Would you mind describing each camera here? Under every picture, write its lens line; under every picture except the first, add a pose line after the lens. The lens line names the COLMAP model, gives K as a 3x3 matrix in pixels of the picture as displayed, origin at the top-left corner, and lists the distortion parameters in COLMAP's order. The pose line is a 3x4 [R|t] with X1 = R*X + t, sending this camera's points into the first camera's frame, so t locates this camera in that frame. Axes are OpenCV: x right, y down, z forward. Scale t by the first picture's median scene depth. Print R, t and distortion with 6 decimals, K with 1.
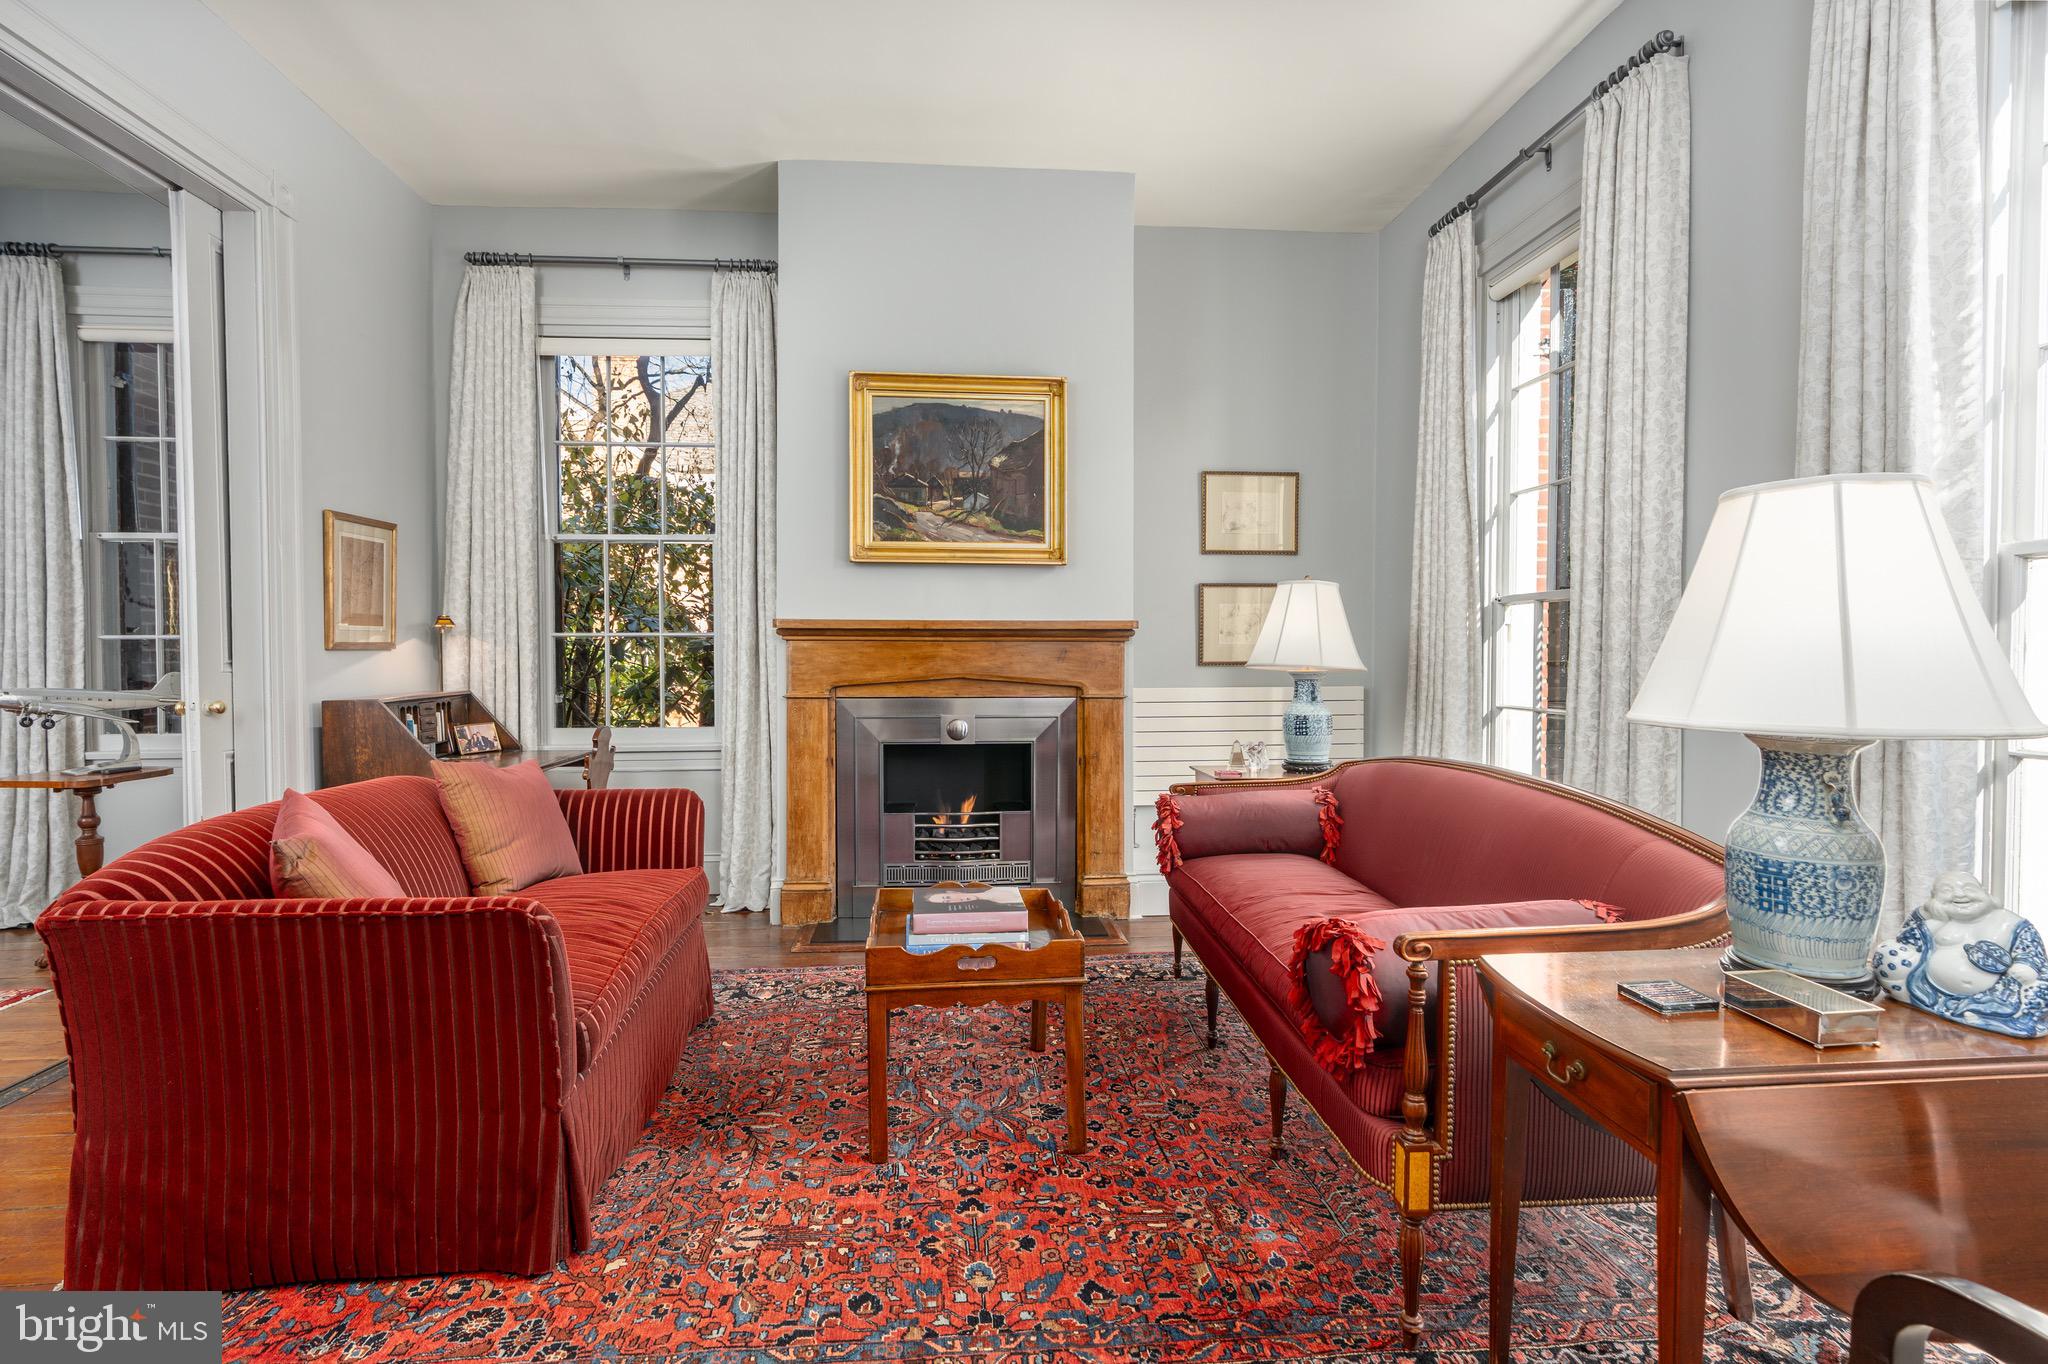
lens RADIAL K [[1008.6, 0, 1024.6], [0, 1008.6, 659.9], [0, 0, 1]] dist [-0.003854, 0.000160]
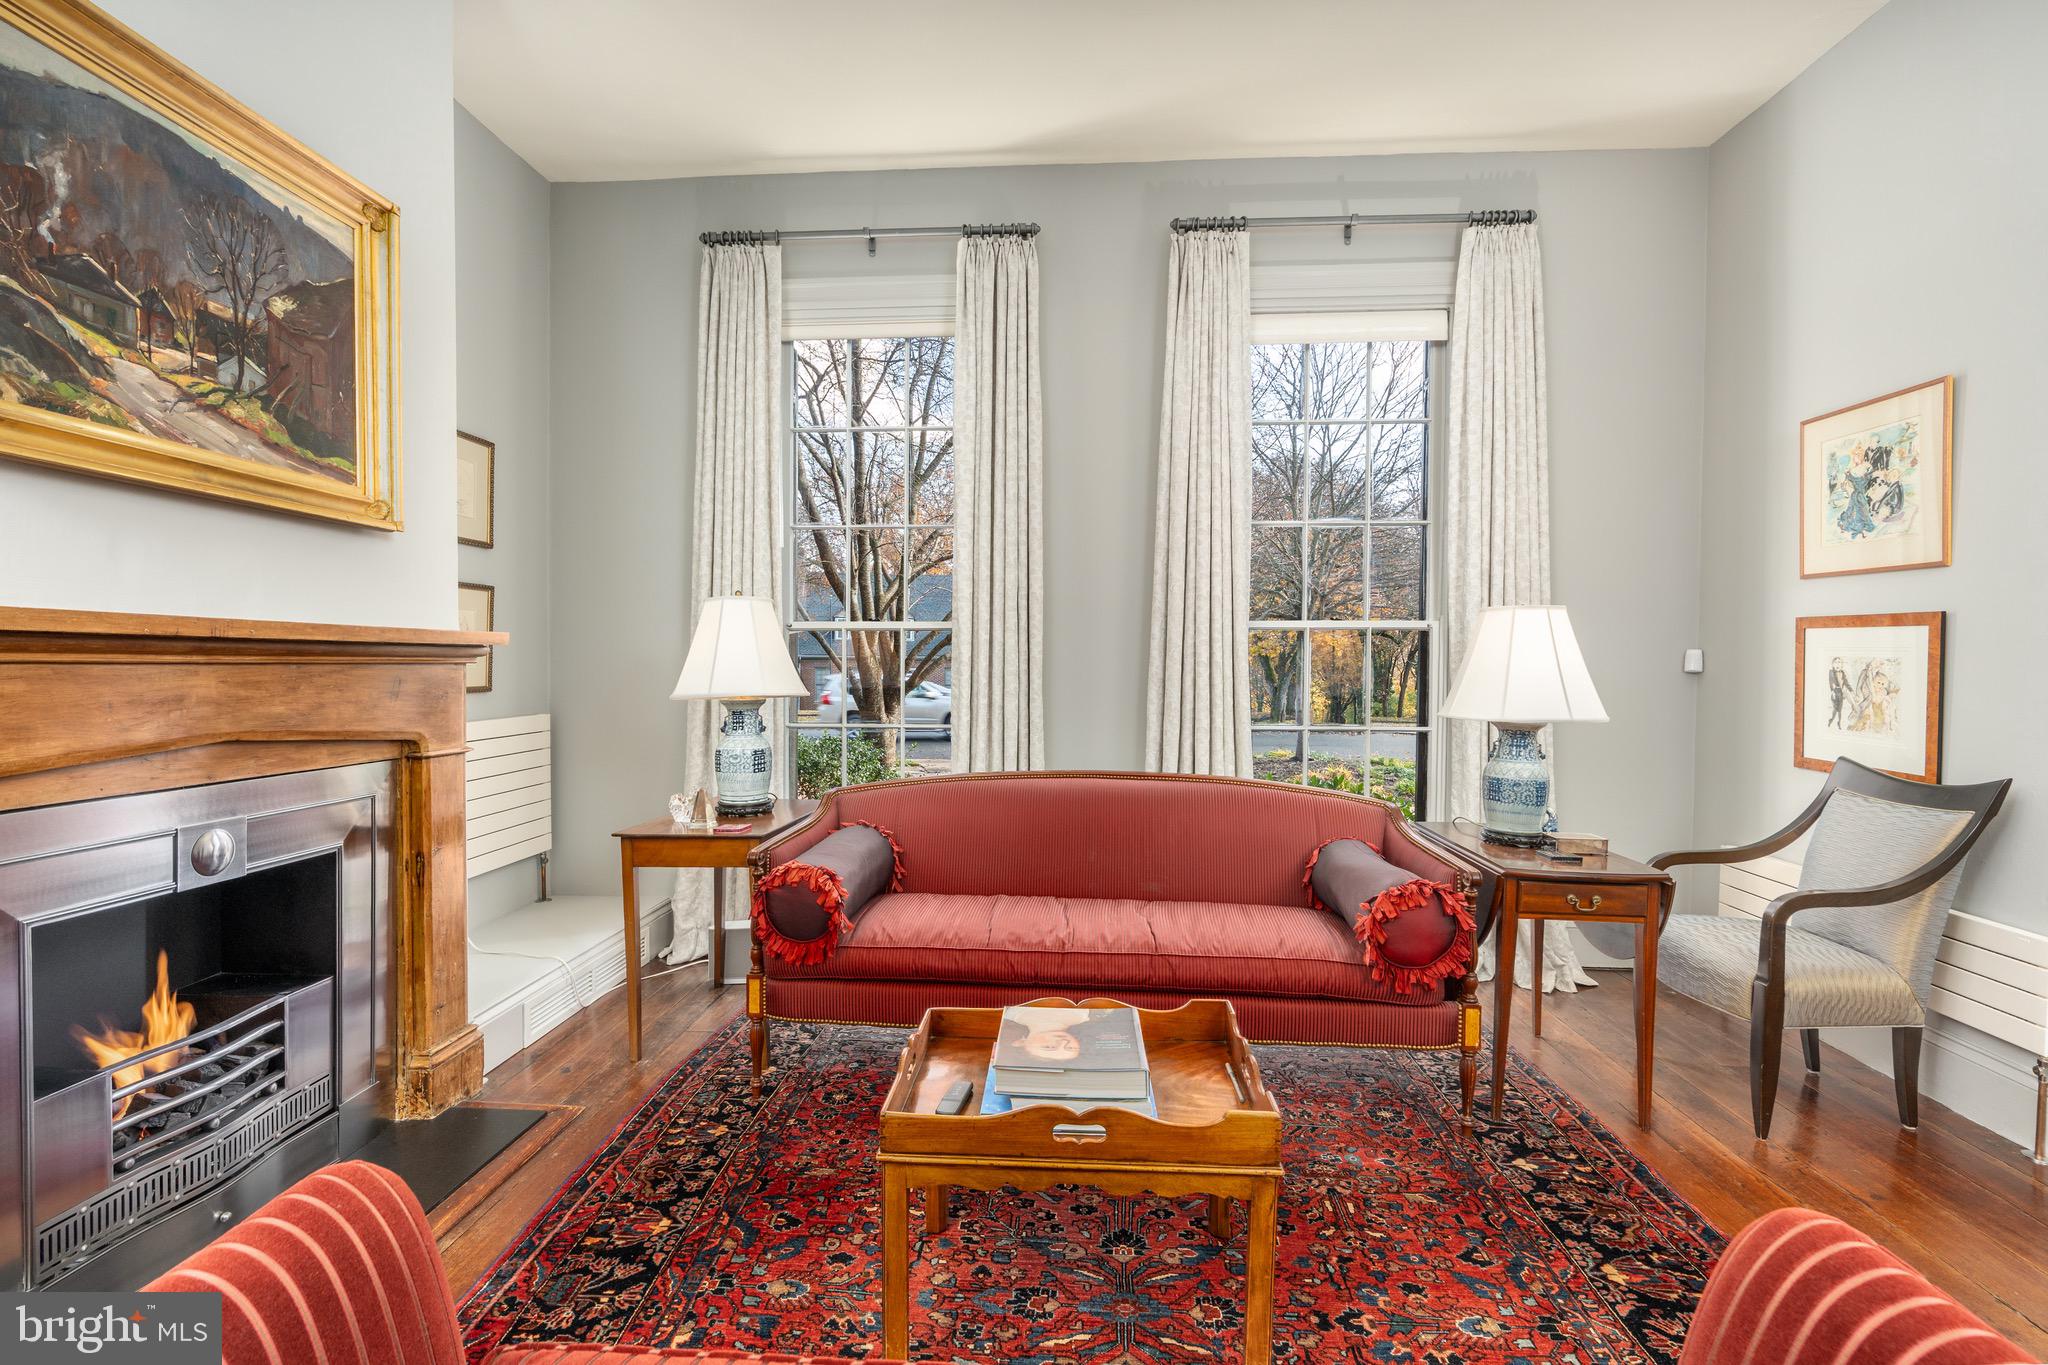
lens RADIAL K [[928.6, 0, 1024.0], [0, 928.6, 682.5], [0, 0, 1]] dist [-0.002743, 0.000457]
pose [[0.155266, -0.019851, 0.987673, -0.437001], [0.002846, 0.999803, 0.019647, -0.017532], [-0.987869, -0.000239, 0.155292, 0.569104]]
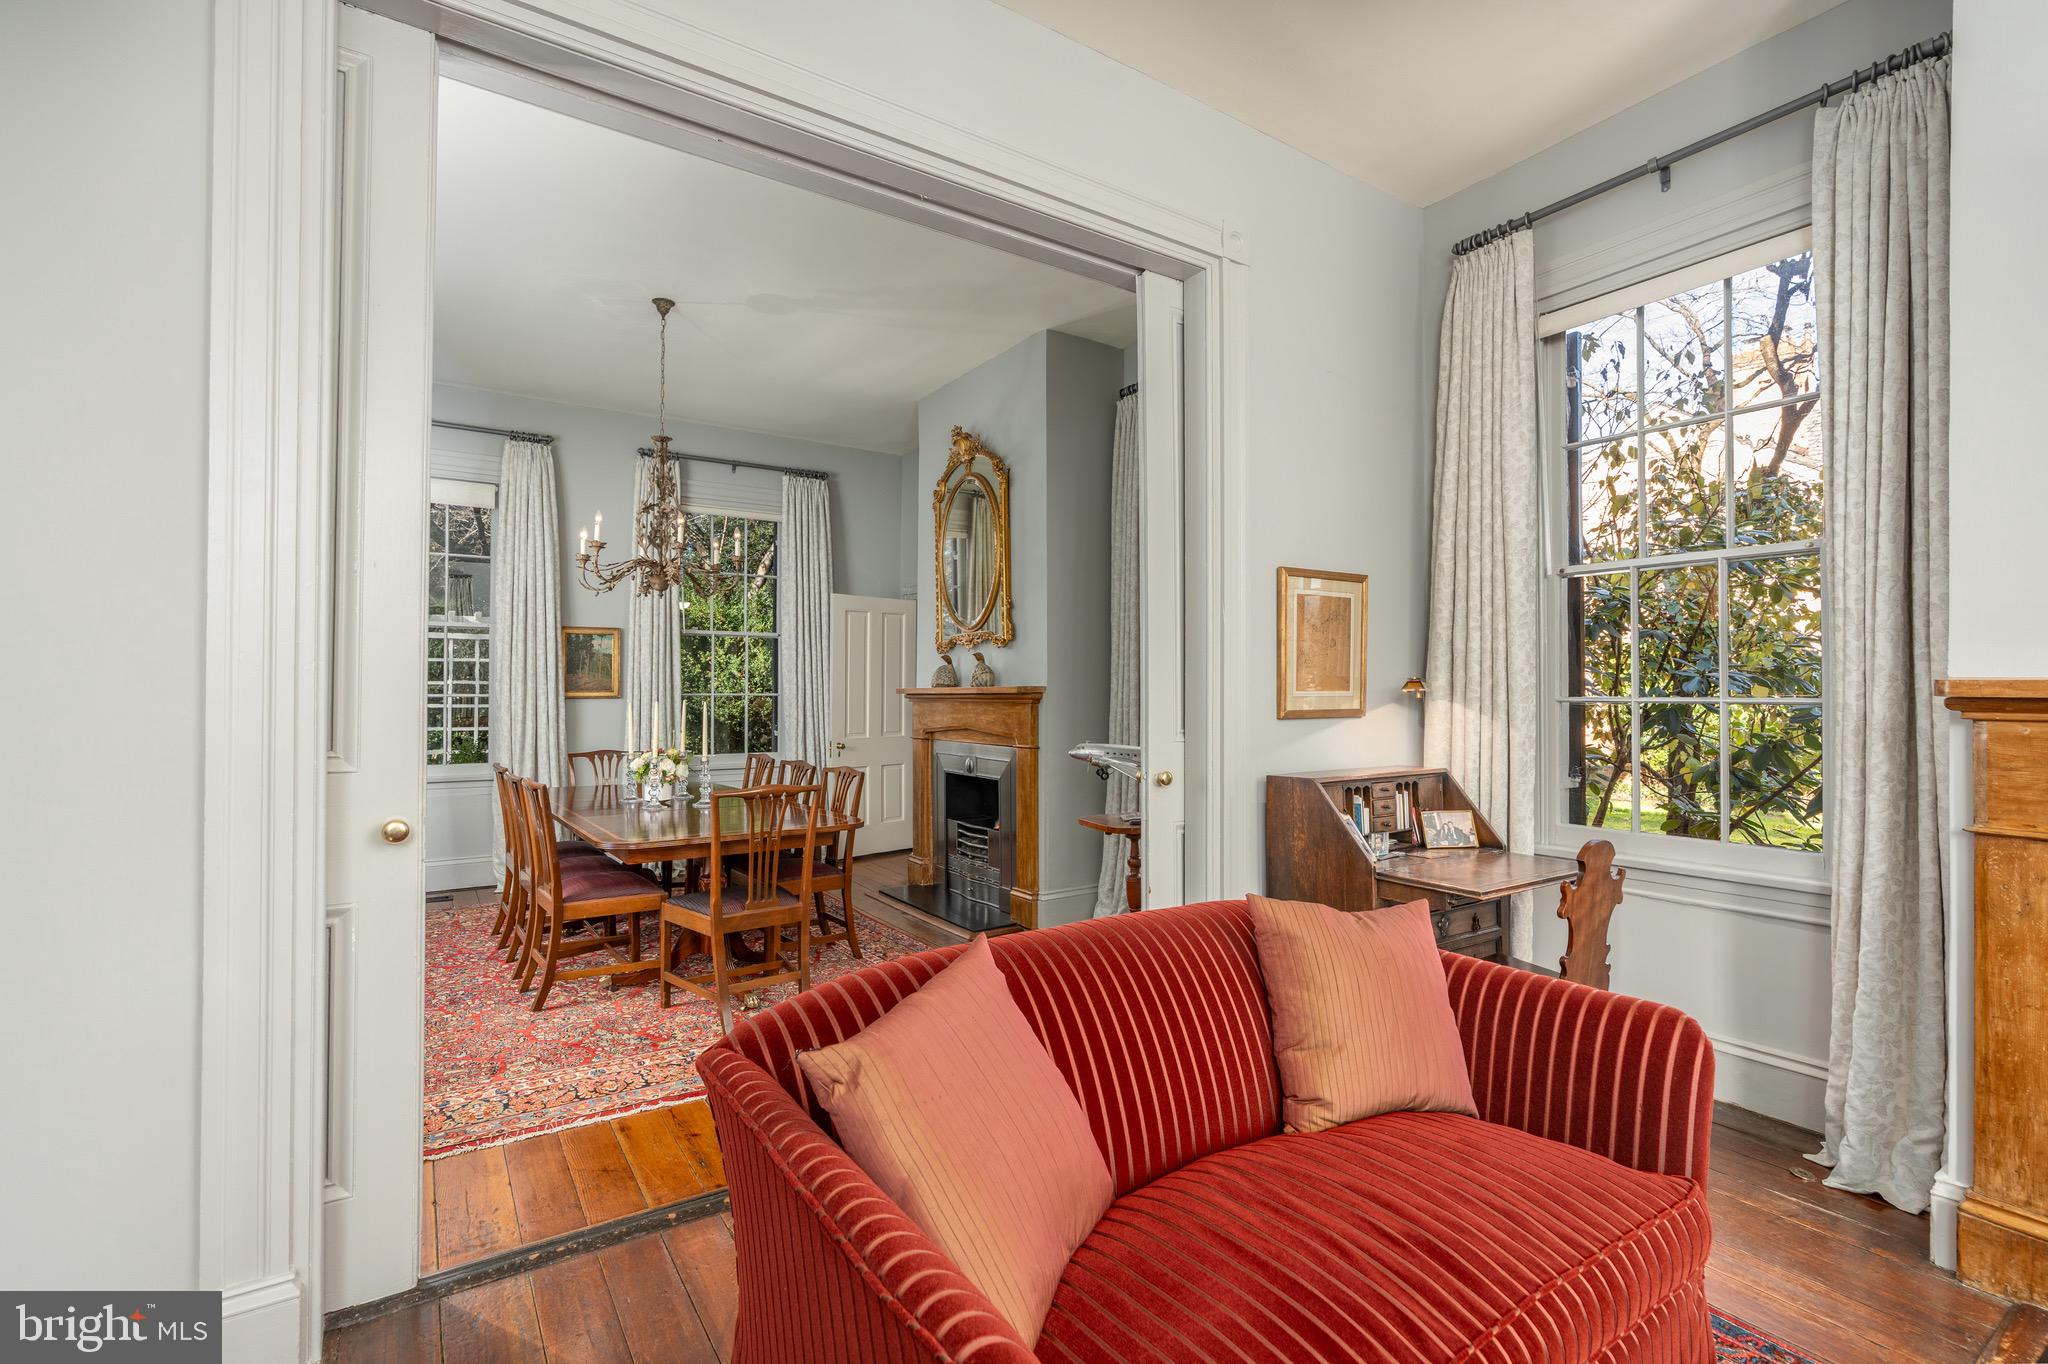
lens RADIAL K [[928.6, 0, 1024.0], [0, 928.6, 682.0], [0, 0, 1]] dist [-0.002743, 0.000457]
pose [[0.476708, -0.007396, -0.879031, -0.048195], [-0.013040, 0.999795, -0.015483, -0.022915], [0.878965, 0.018843, 0.476513, 0.325242]]
